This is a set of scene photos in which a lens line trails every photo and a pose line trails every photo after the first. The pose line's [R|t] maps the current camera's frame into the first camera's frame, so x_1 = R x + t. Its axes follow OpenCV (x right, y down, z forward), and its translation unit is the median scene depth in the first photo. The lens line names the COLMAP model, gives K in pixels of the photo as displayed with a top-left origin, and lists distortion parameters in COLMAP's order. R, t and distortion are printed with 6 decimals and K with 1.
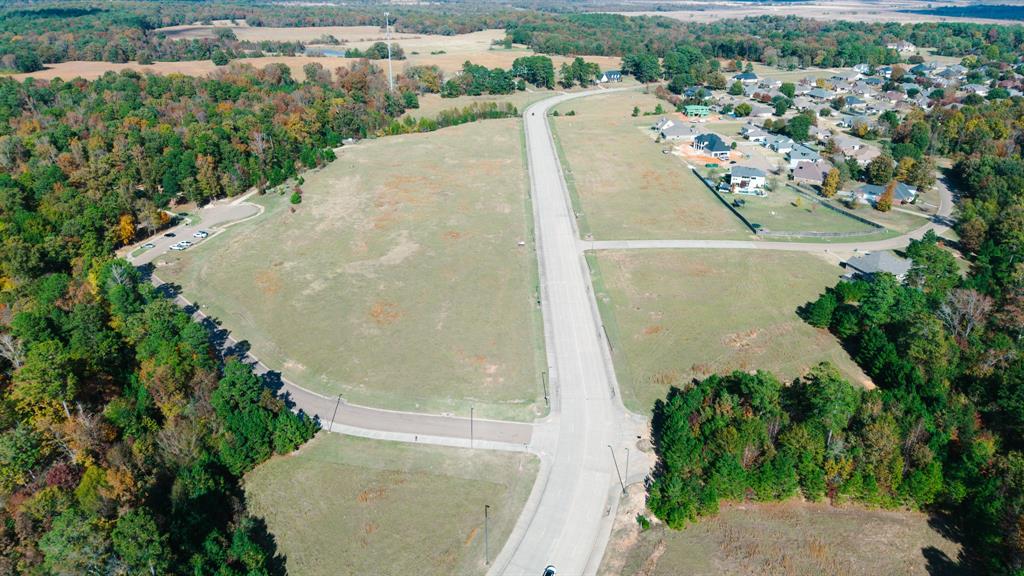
lens RADIAL K [[688.8, 0, 512.0], [0, 688.8, 288.0], [0, 0, 1]] dist [0.033609, -0.056308]
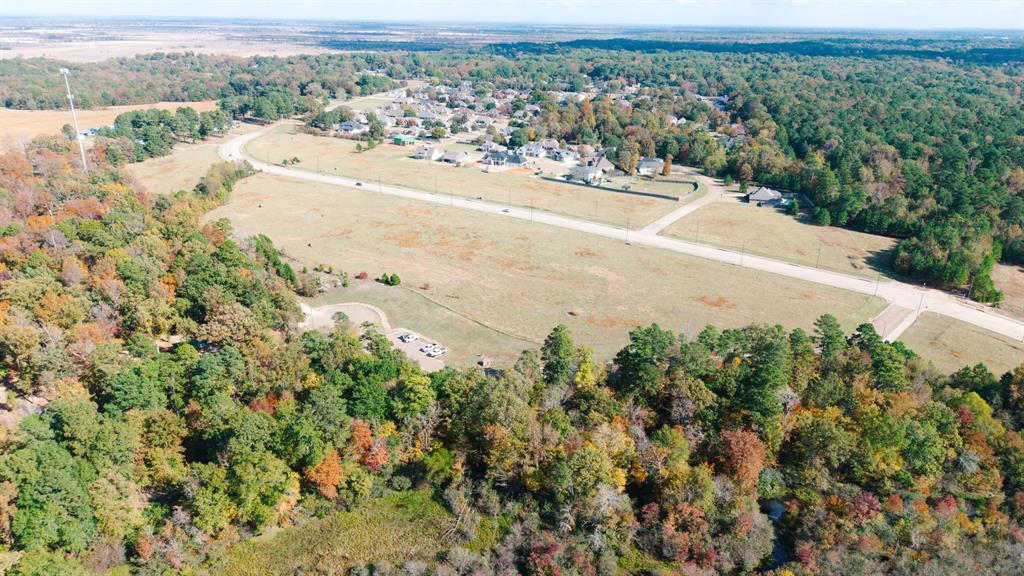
lens RADIAL K [[688.8, 0, 512.0], [0, 688.8, 288.0], [0, 0, 1]] dist [0.033609, -0.056308]
pose [[0.559978, -0.298000, 0.773059, -0.603077], [0.329798, 0.936139, 0.121970, -0.116851], [-0.760038, 0.186652, 0.622497, 0.229528]]
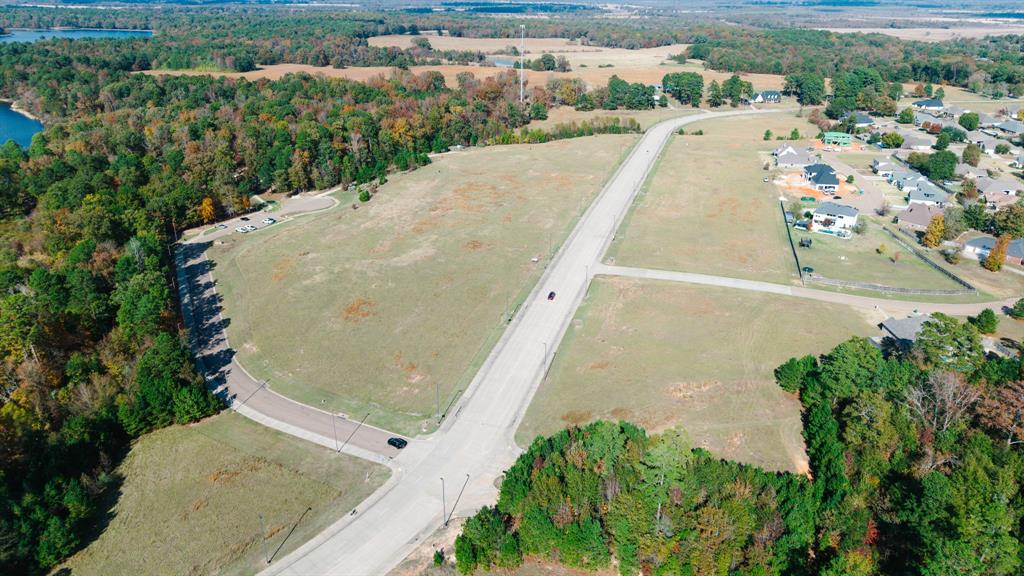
lens RADIAL K [[690.0, 0, 512.0], [0, 690.0, 288.0], [0, 0, 1]] dist [0.011665, -0.005047]
pose [[0.953423, 0.119802, -0.276825, 0.144367], [-0.124460, 0.992224, 0.000749, -0.012339], [0.274763, 0.033740, 0.960920, 0.029174]]
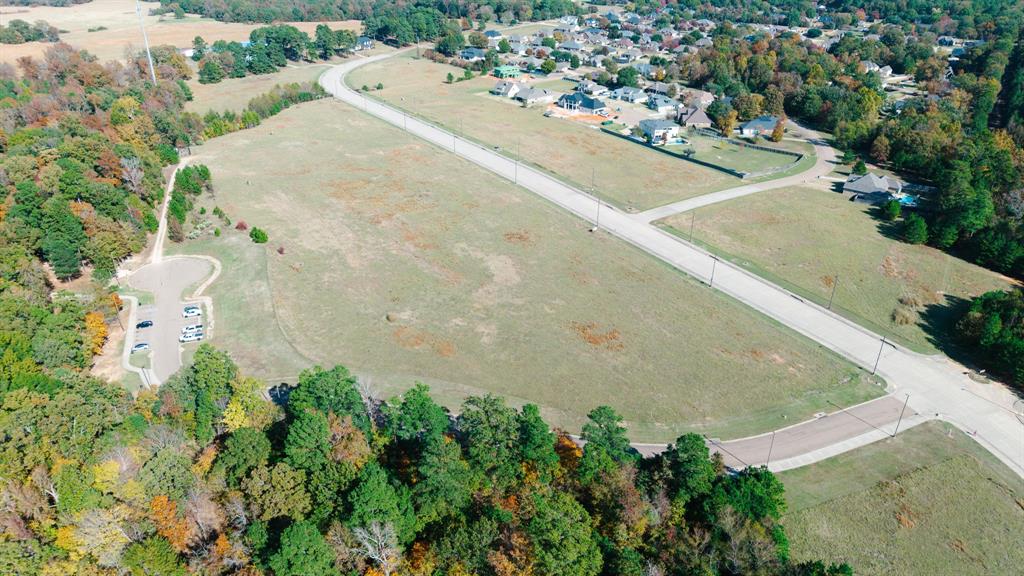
lens RADIAL K [[688.8, 0, 512.0], [0, 688.8, 288.0], [0, 0, 1]] dist [0.033609, -0.056308]
pose [[0.838311, -0.244394, 0.487347, -0.308295], [0.218494, 0.969576, 0.110379, -0.064418], [-0.499495, 0.013951, 0.866204, 0.139568]]
